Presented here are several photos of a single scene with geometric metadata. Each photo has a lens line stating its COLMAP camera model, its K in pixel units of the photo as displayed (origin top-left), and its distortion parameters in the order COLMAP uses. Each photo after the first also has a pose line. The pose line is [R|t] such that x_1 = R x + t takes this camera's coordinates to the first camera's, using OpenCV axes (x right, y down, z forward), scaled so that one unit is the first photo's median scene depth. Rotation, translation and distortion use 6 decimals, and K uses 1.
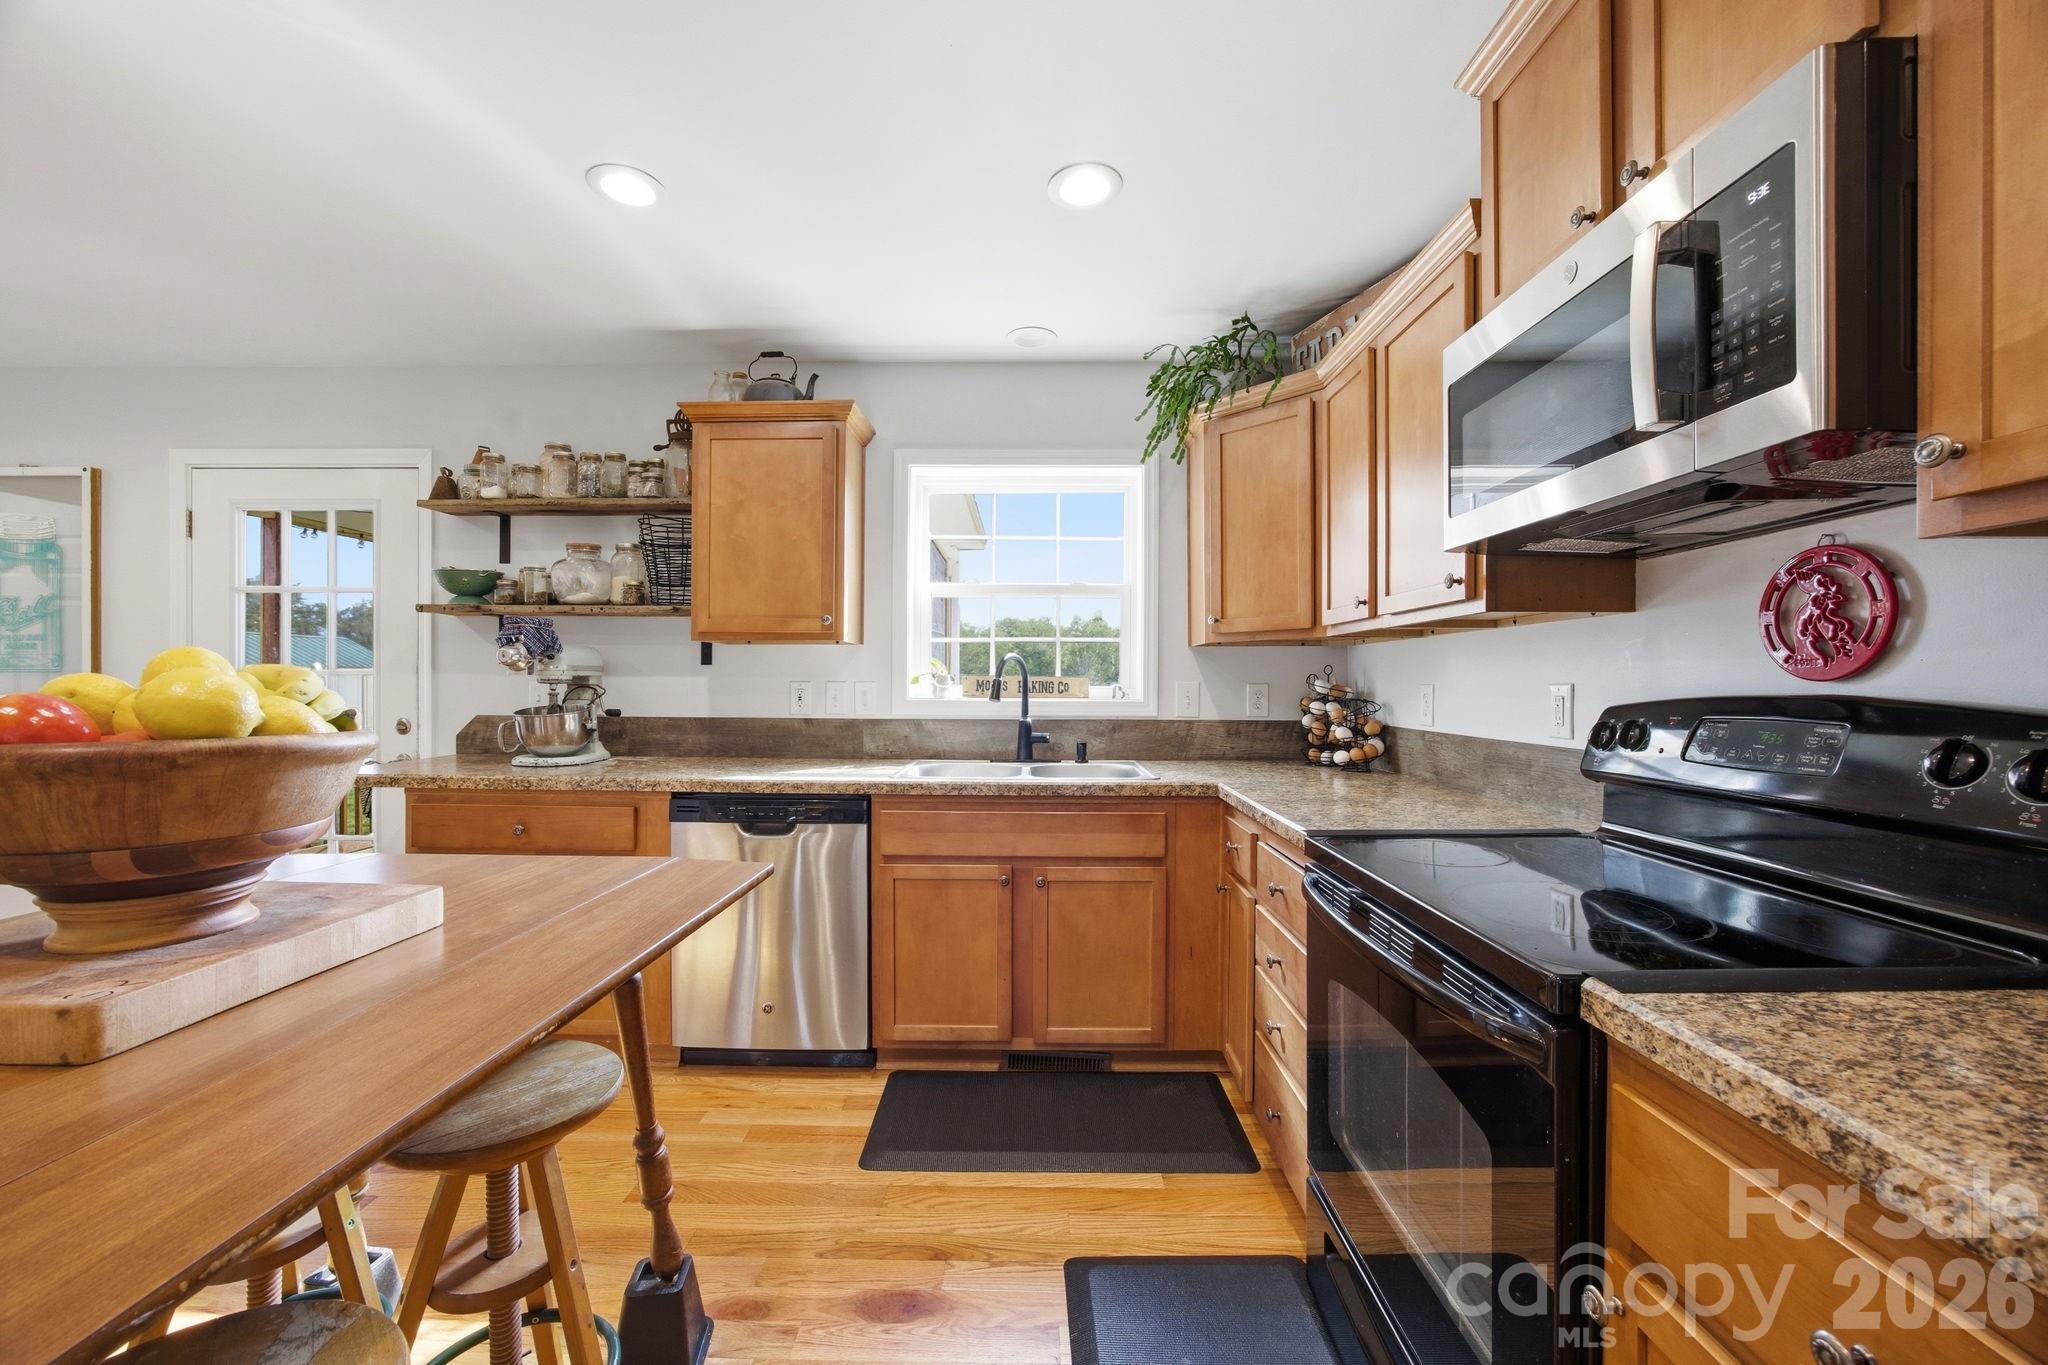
lens RADIAL K [[810.6, 0, 1017.0], [0, 810.6, 686.8], [0, 0, 1]] dist [-0.014369, 0.000110]
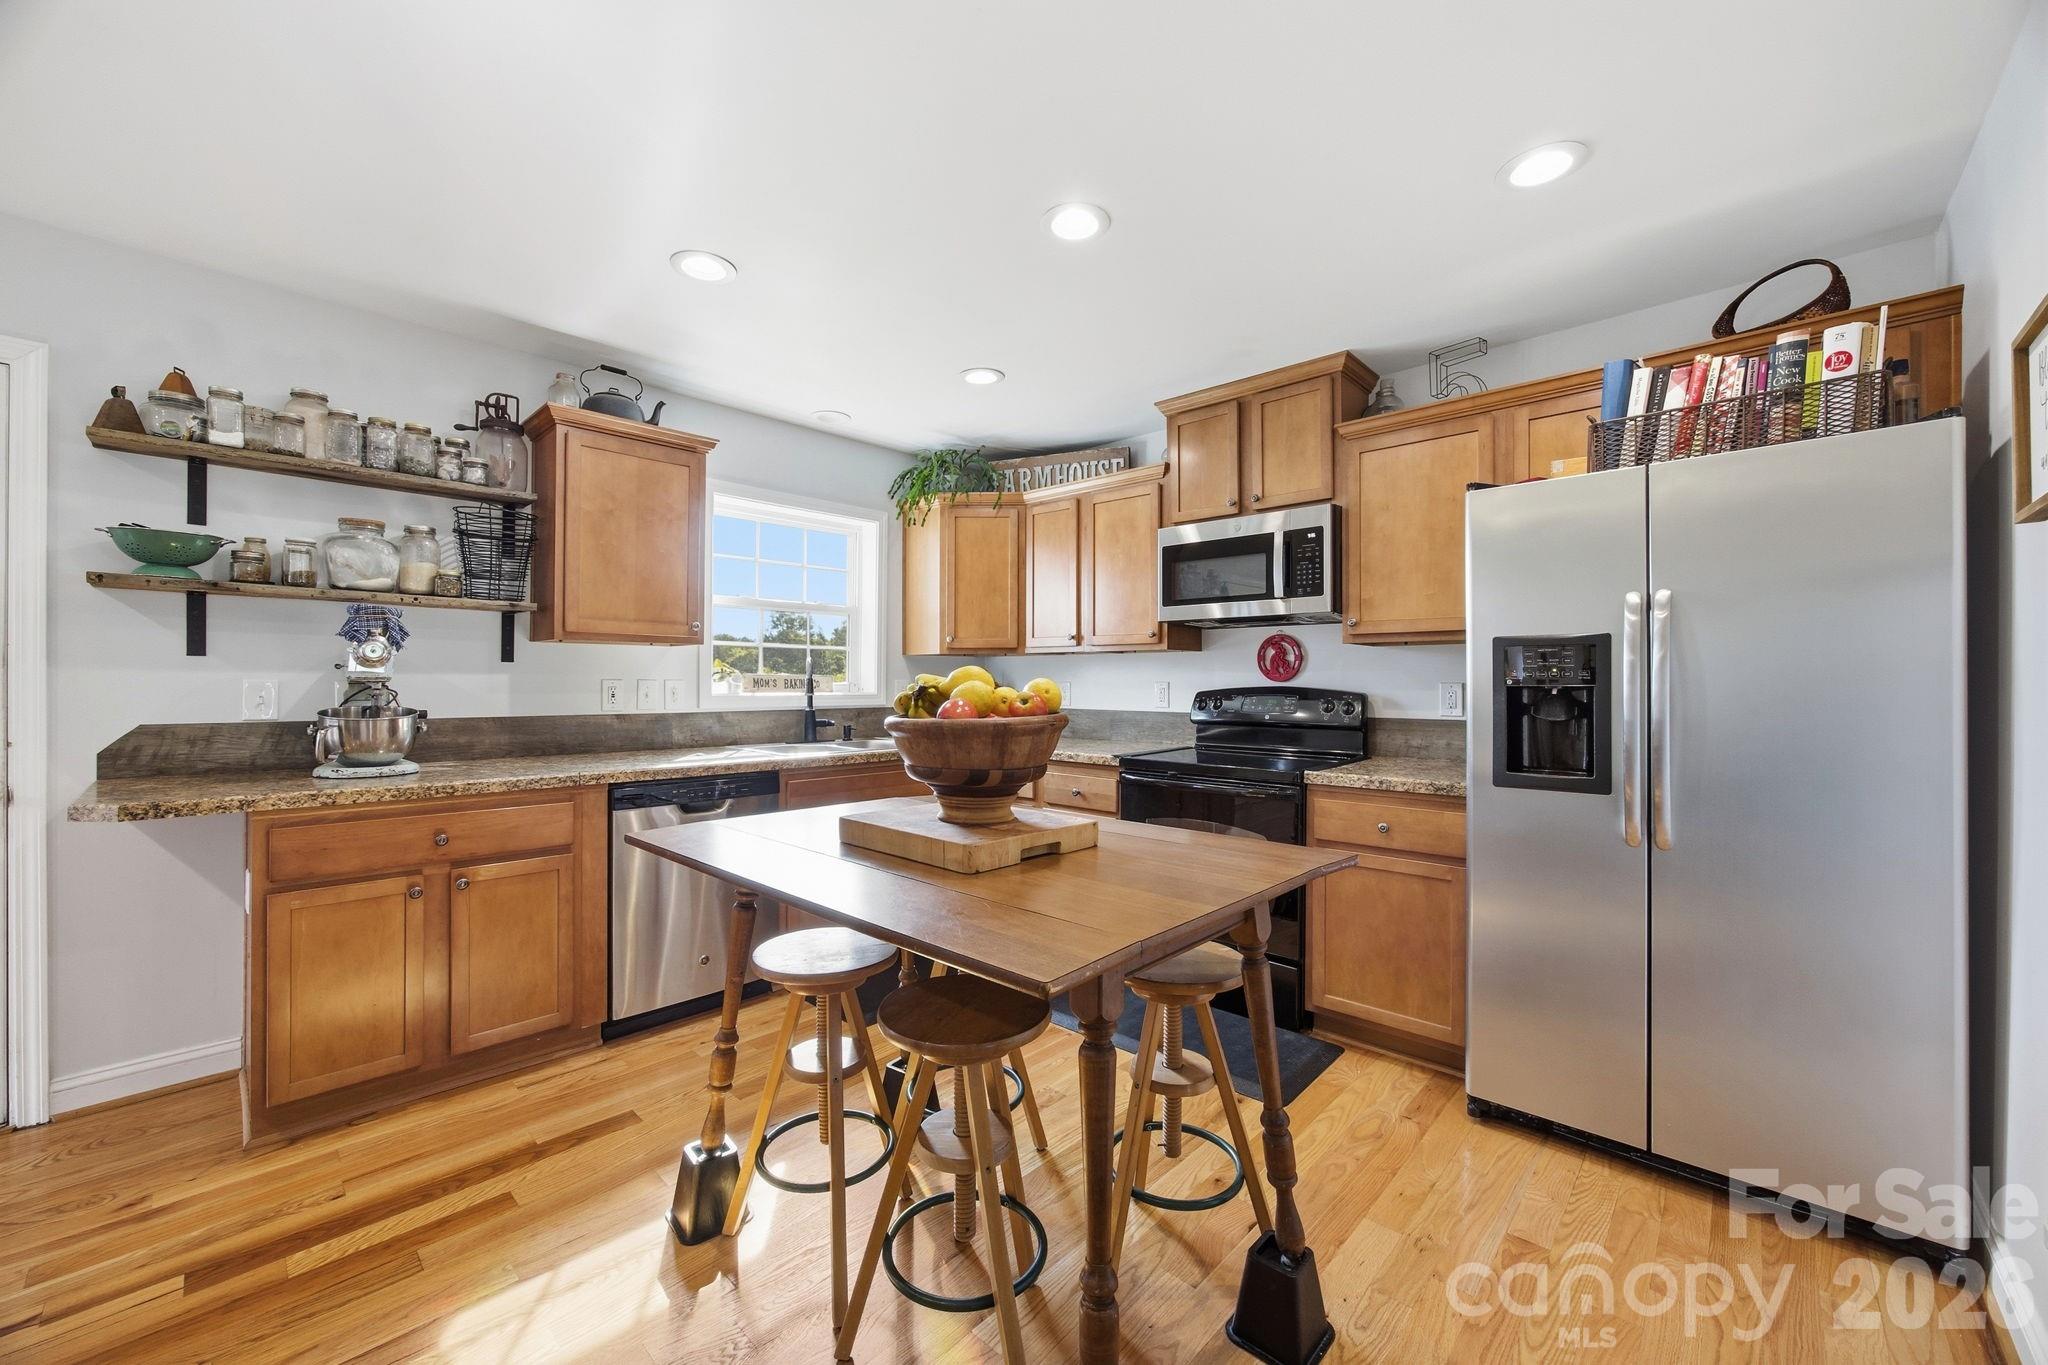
lens RADIAL K [[797.5, 0, 1029.2], [0, 797.5, 677.4], [0, 0, 1]] dist [-0.000408, 0.000064]
pose [[0.670247, 0.002515, 0.742134, -0.703402], [-0.000439, 0.999995, -0.002992, -0.006539], [-0.742138, 0.001679, 0.670245, -0.102975]]
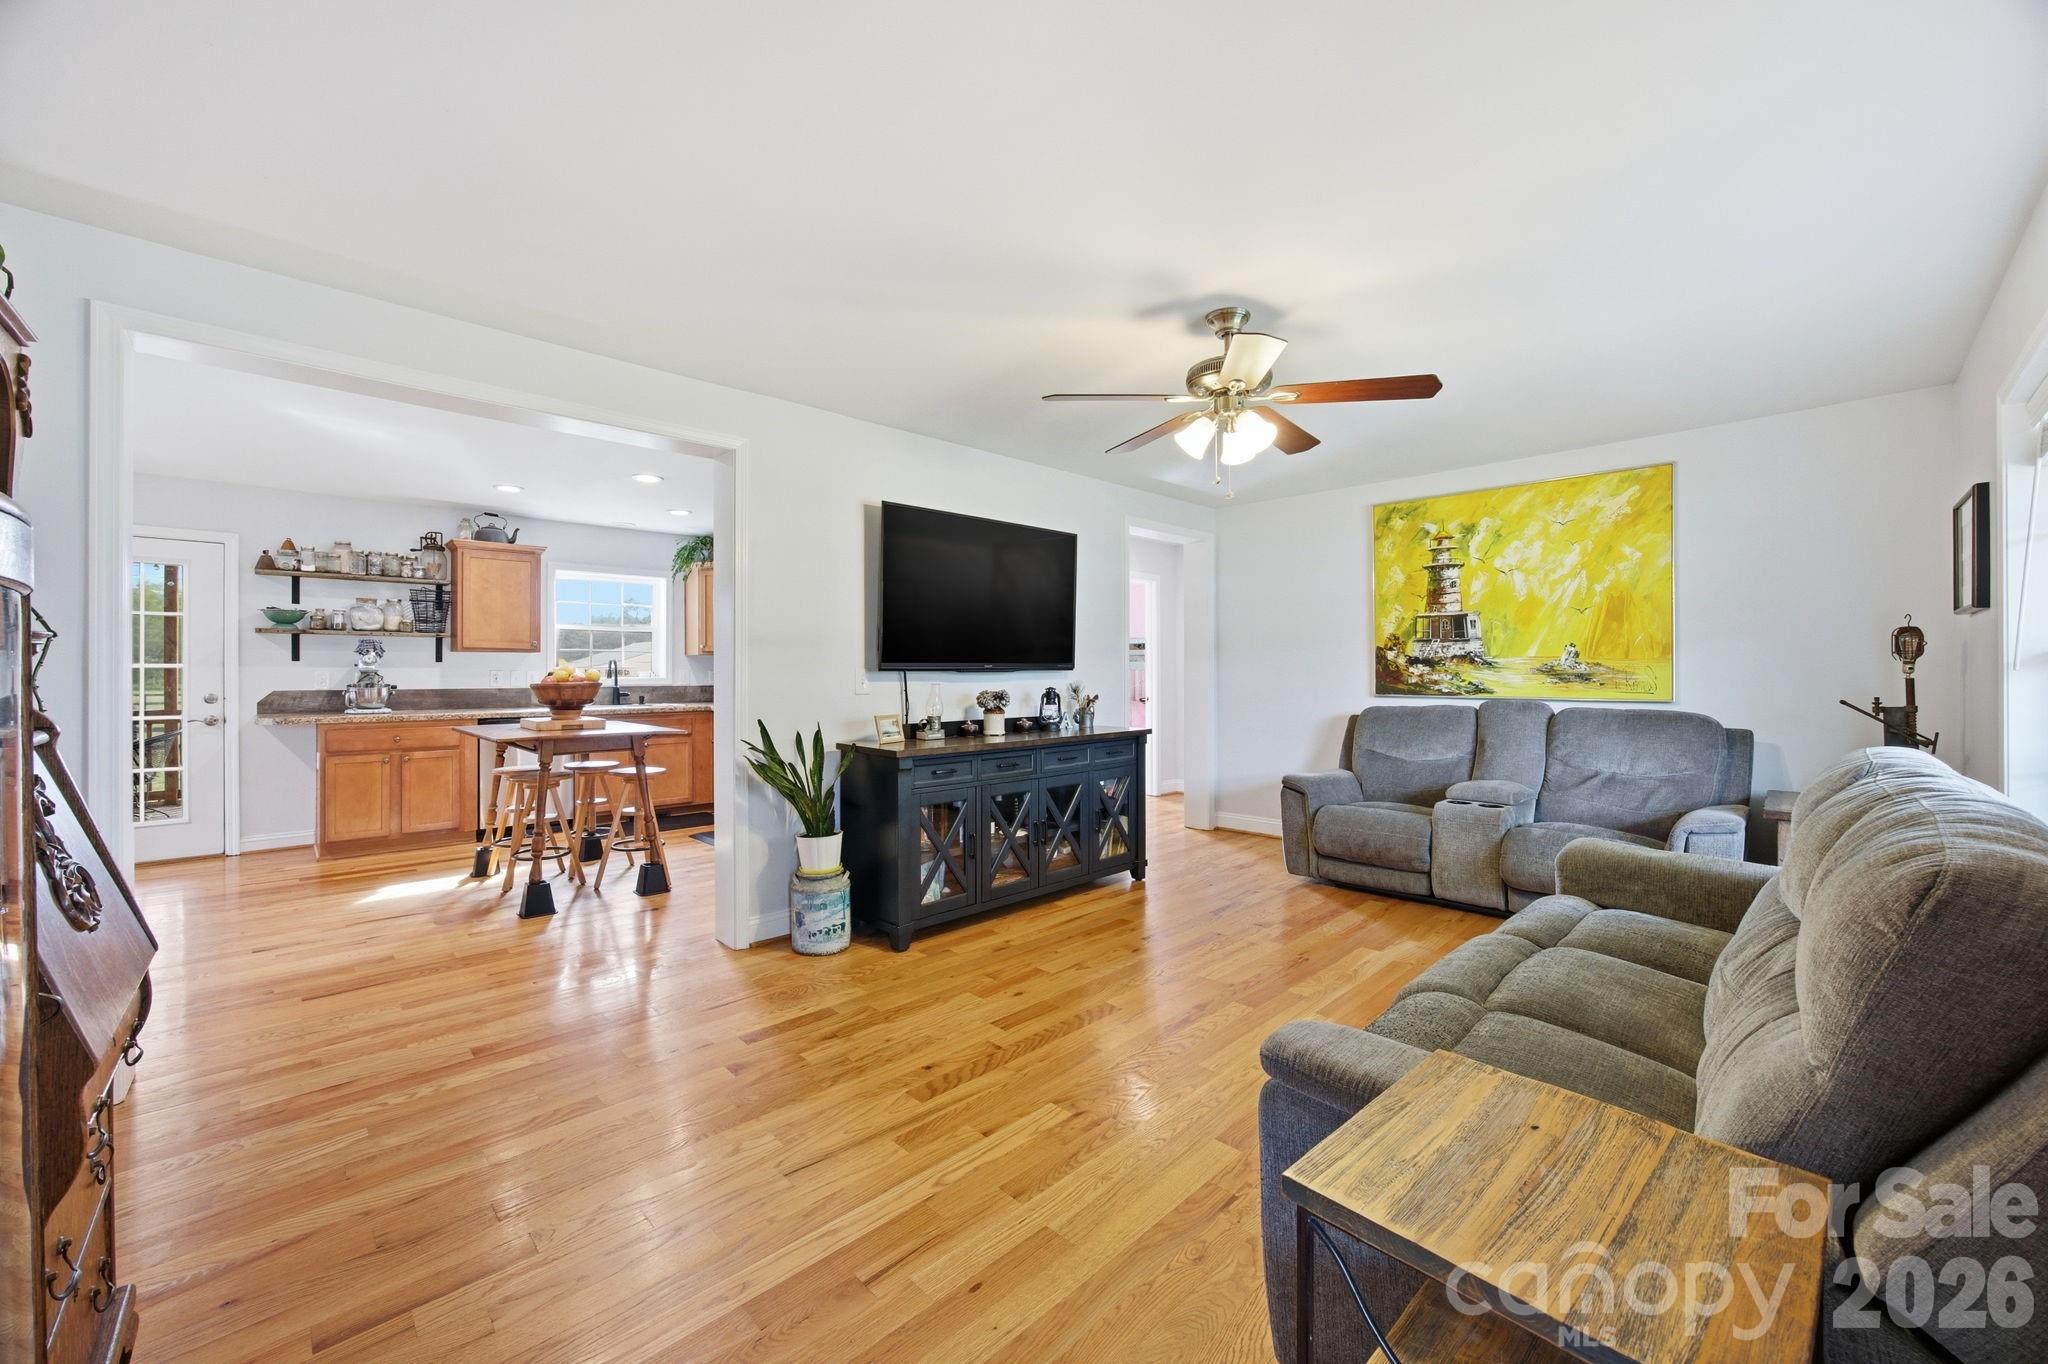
lens RADIAL K [[799.5, 0, 1019.8], [0, 799.5, 665.4], [0, 0, 1]] dist [-0.001629, -0.000095]
pose [[0.704159, -0.000631, 0.710042, -0.801094], [0.007744, 0.999947, -0.006790, 0.004782], [-0.710000, 0.010280, 0.704127, -1.423651]]
